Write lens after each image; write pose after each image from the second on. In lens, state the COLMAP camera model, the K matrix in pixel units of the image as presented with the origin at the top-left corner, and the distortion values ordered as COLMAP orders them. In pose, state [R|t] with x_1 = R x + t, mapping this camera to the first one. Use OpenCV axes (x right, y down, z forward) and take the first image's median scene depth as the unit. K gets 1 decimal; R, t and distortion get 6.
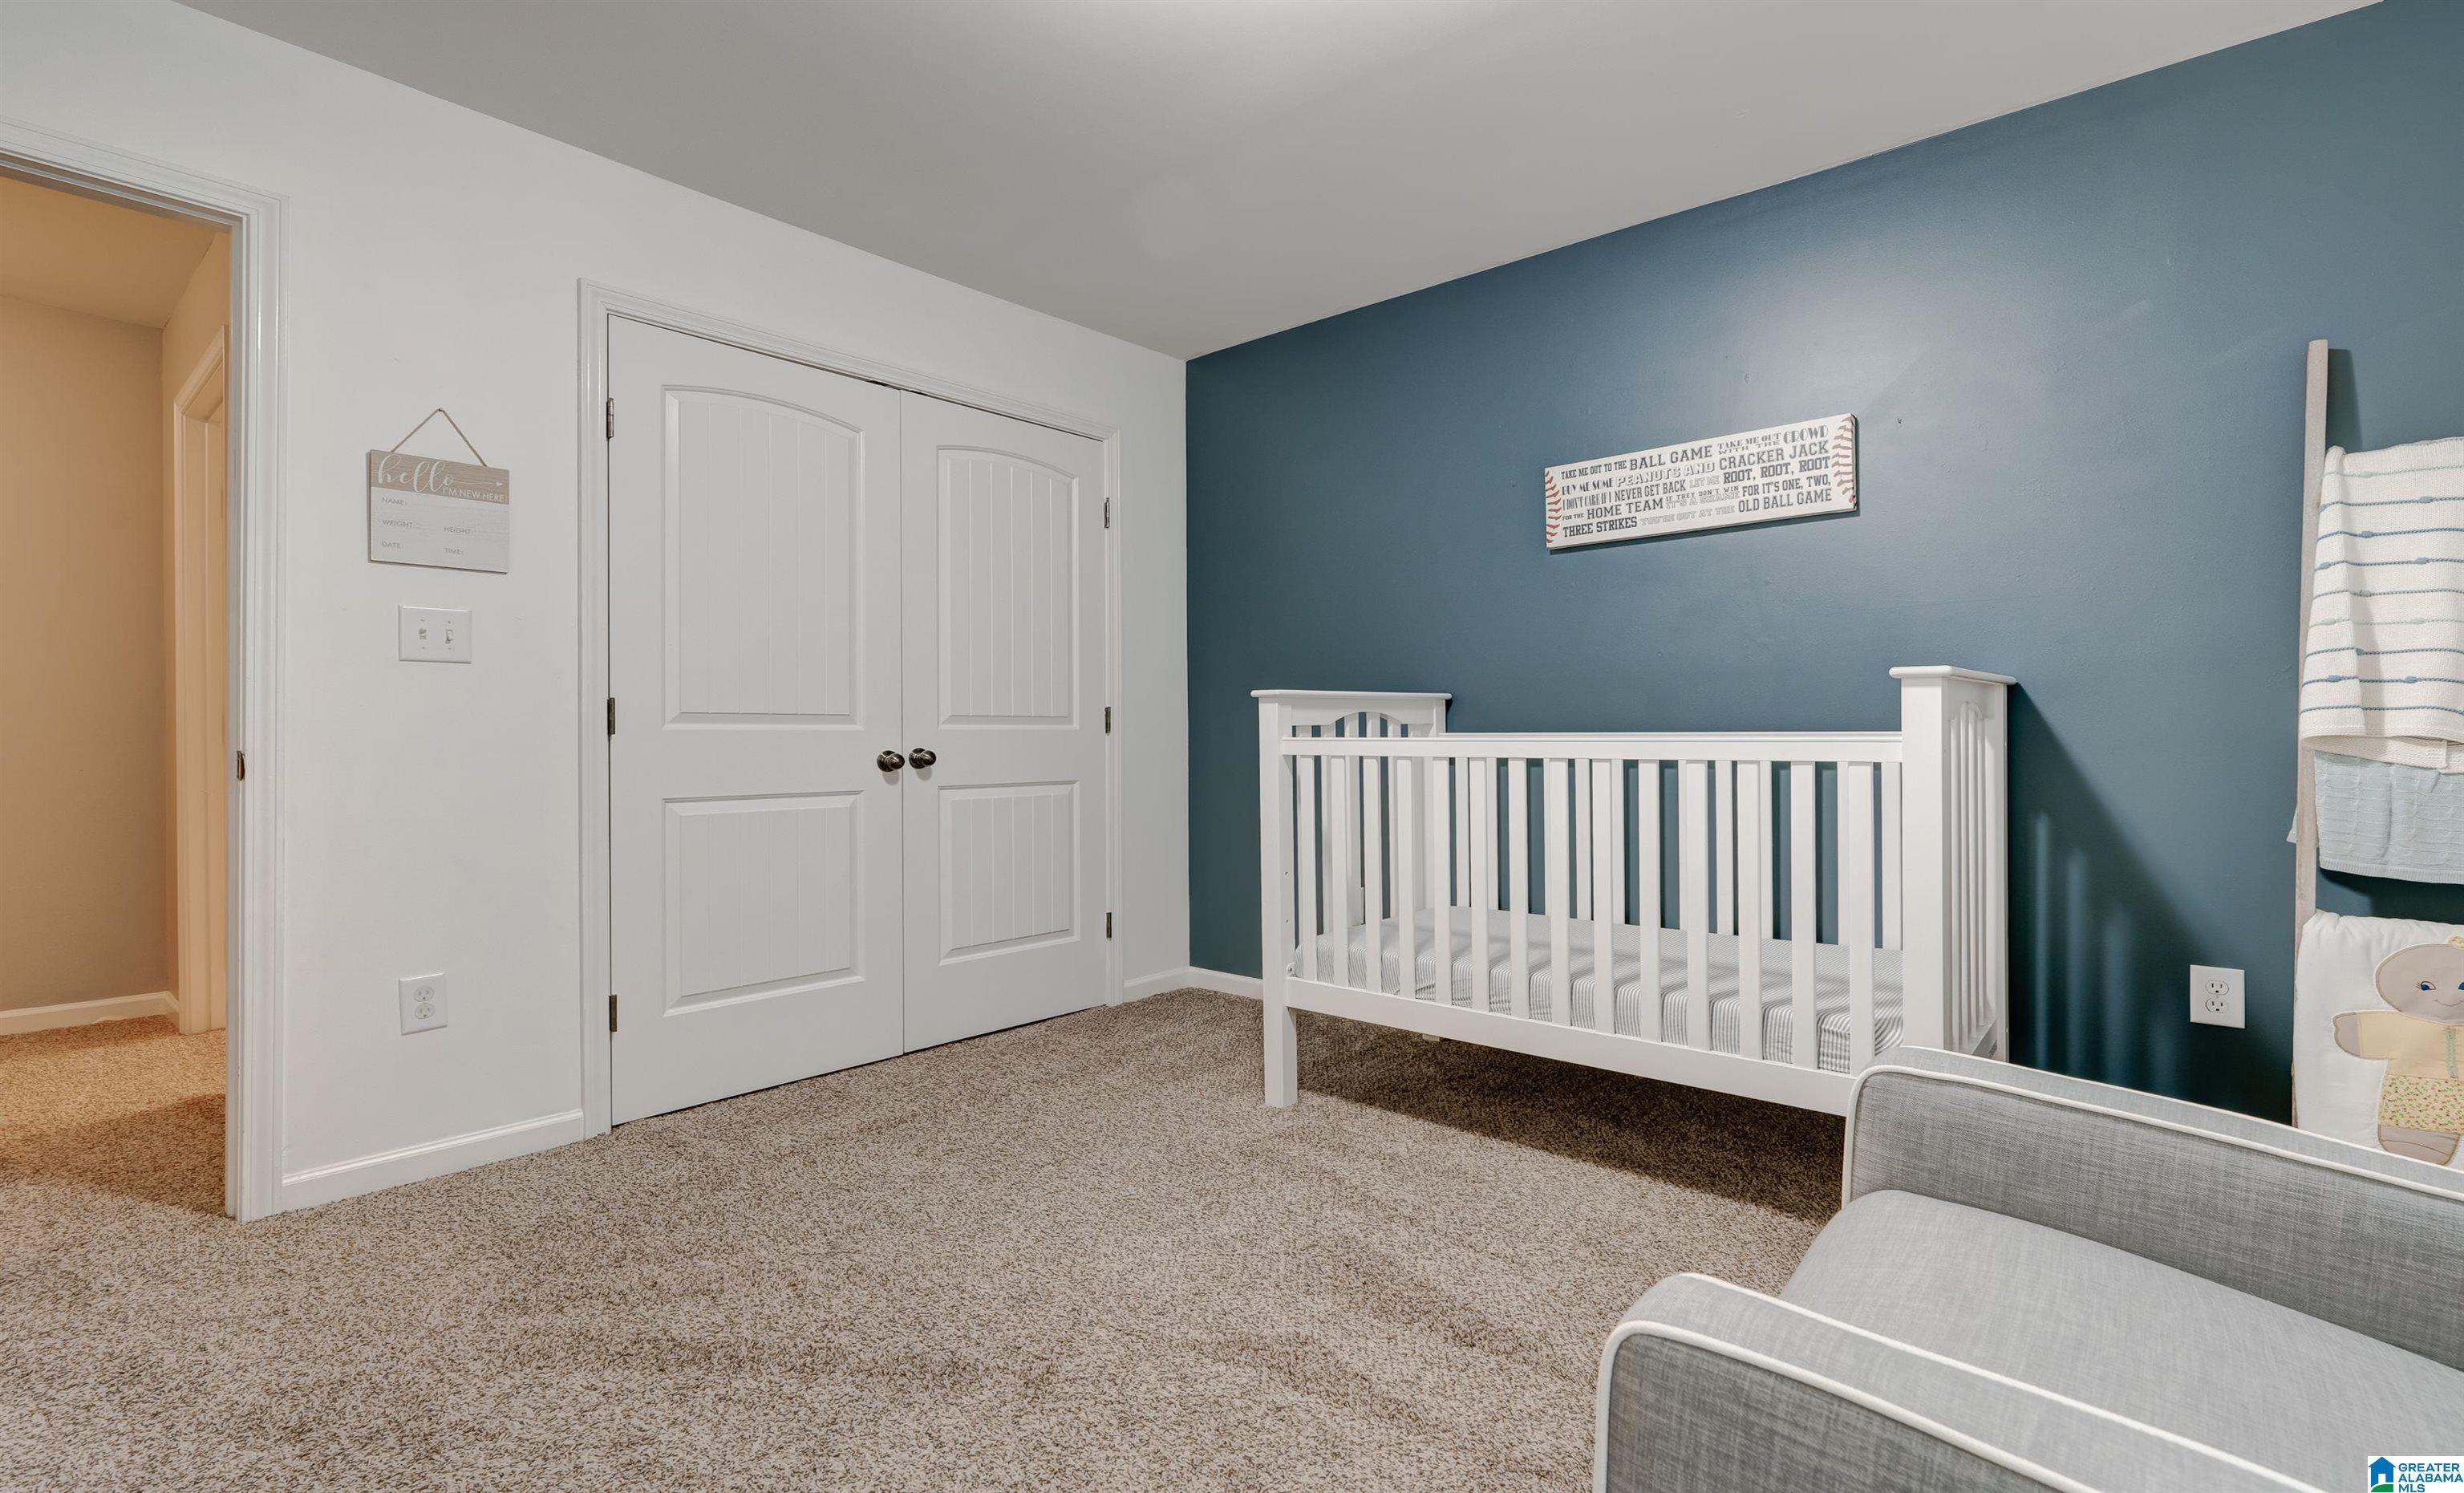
lens RADIAL K [[1132.8, 0, 1232.0], [0, 1132.8, 746.5], [0, 0, 1]] dist [0.003346, 0.000752]
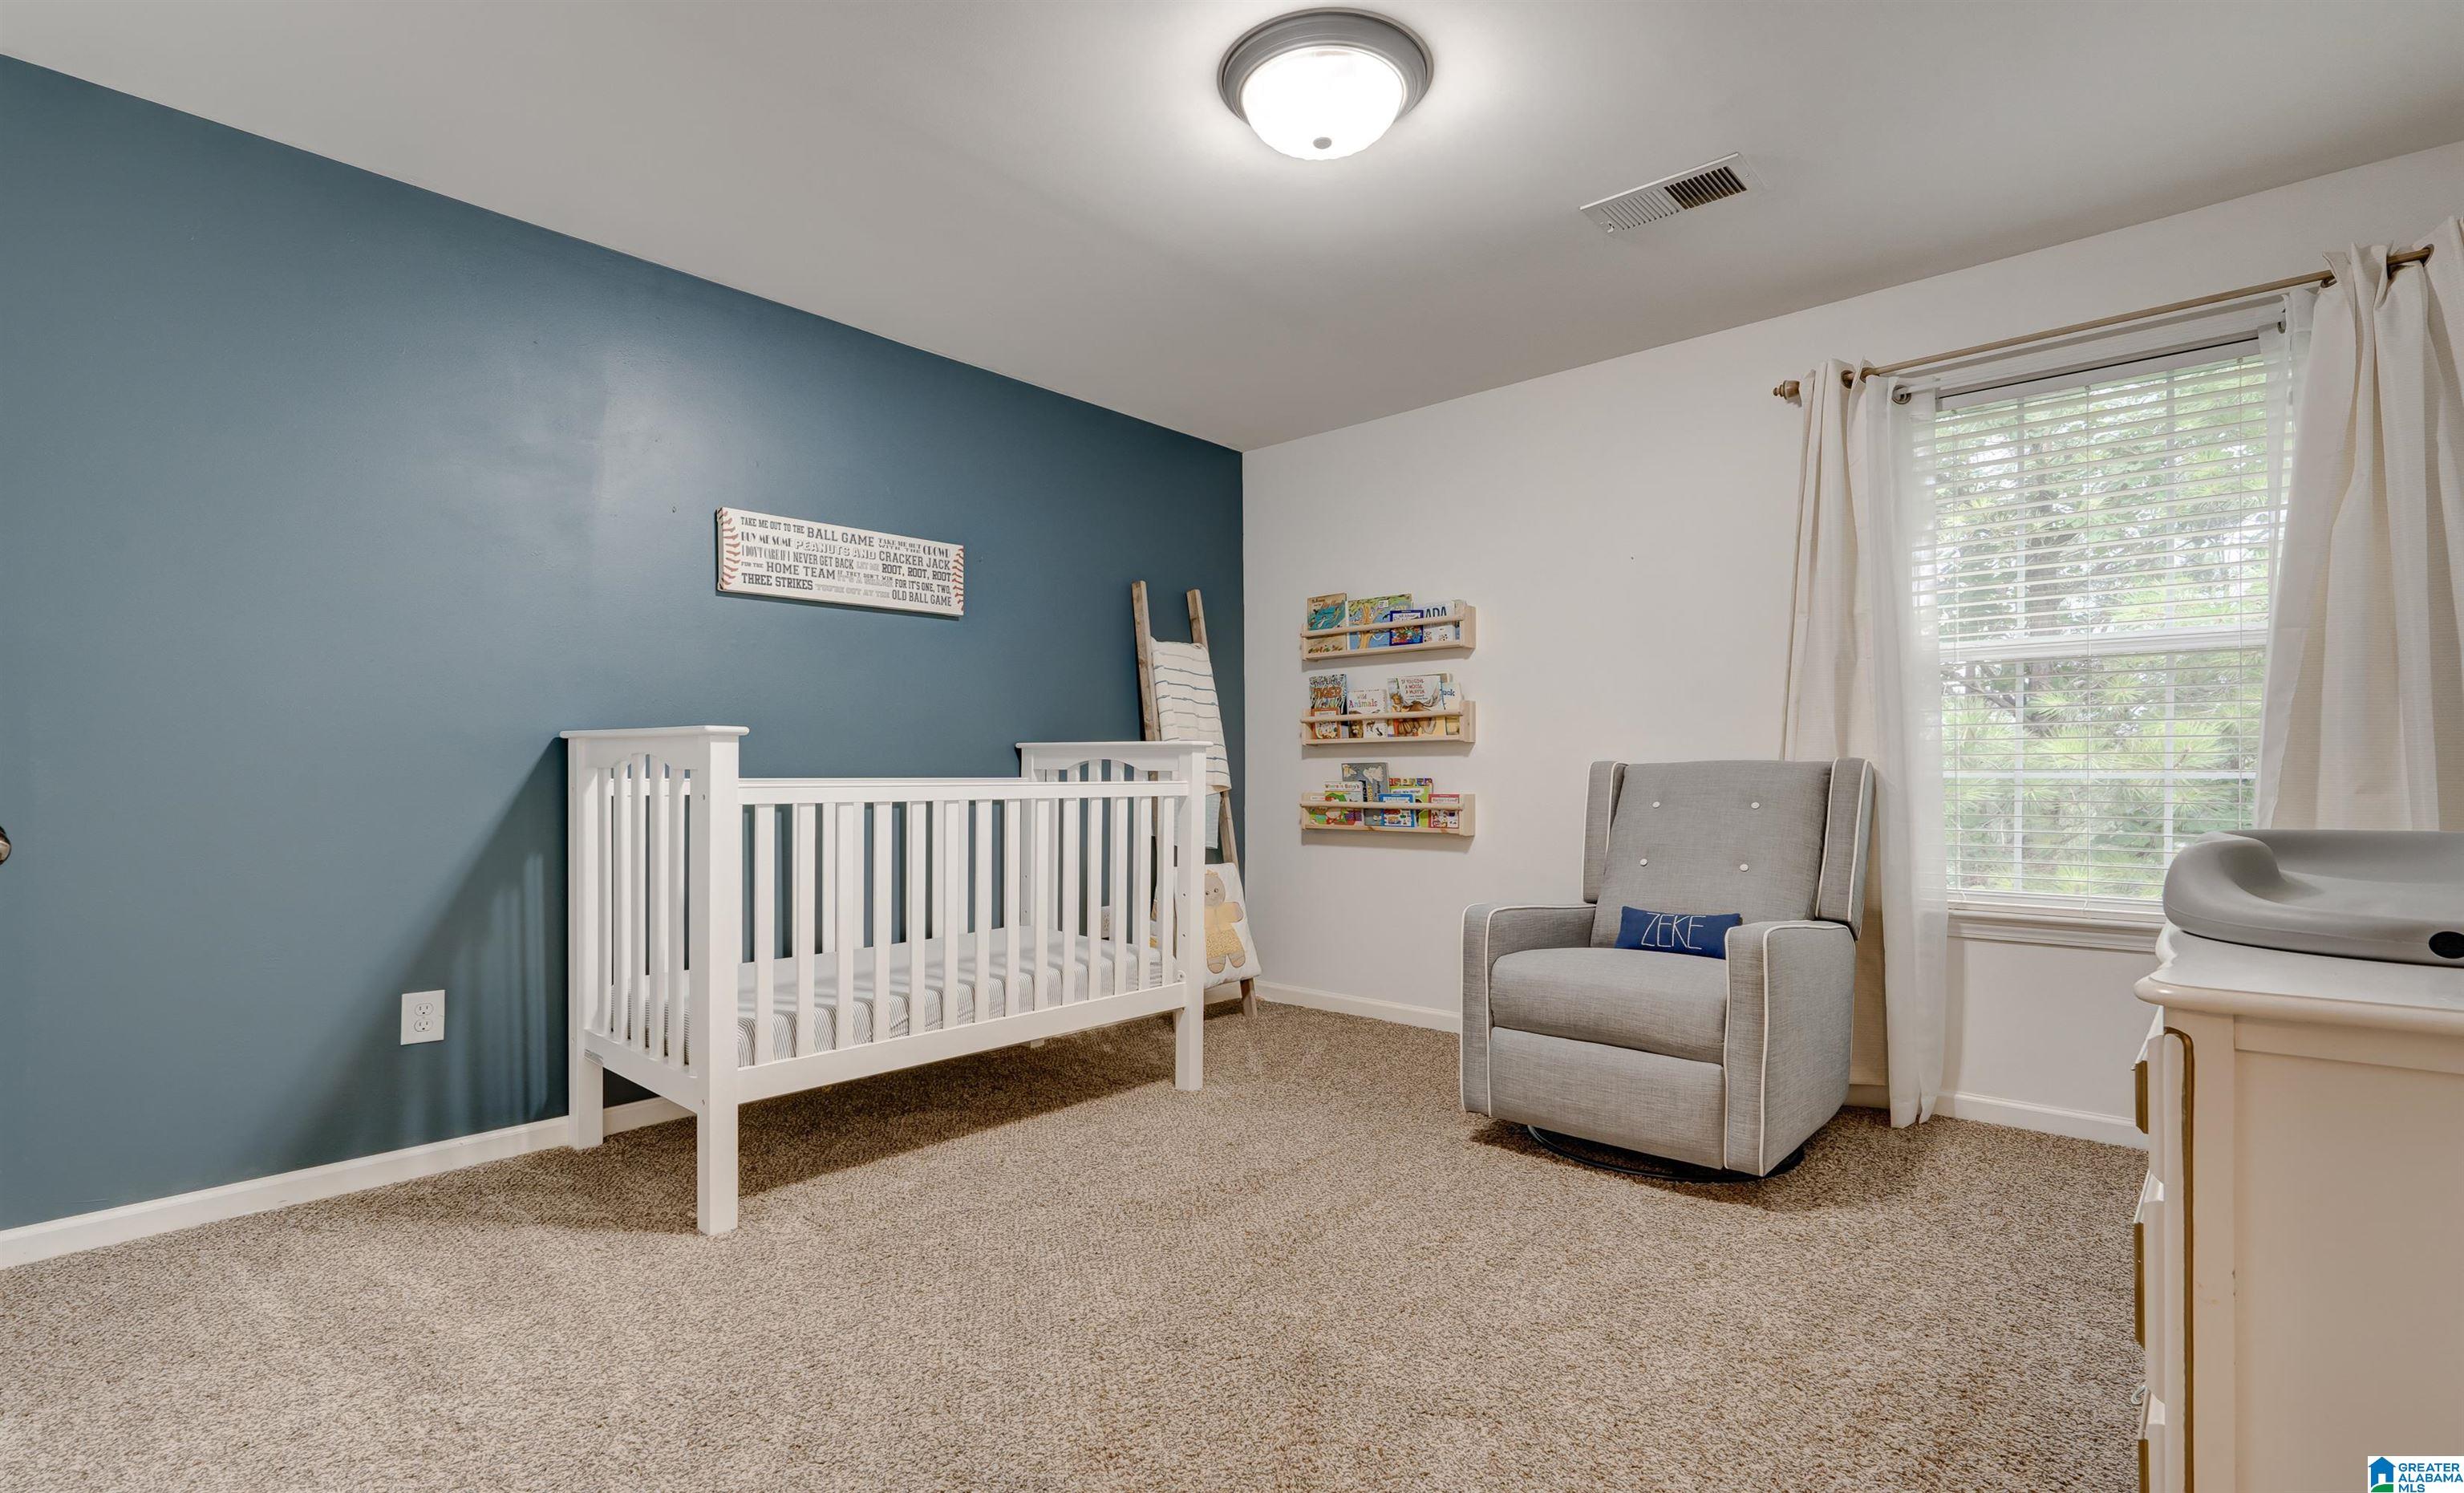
lens RADIAL K [[1123.4, 0, 1226.5], [0, 1123.4, 809.5], [0, 0, 1]] dist [0.000975, 0.000239]
pose [[0.021774, -0.025880, 0.999428, -0.754551], [0.014975, 0.999561, 0.025558, -0.004505], [-0.999651, 0.014410, 0.022152, 0.606372]]
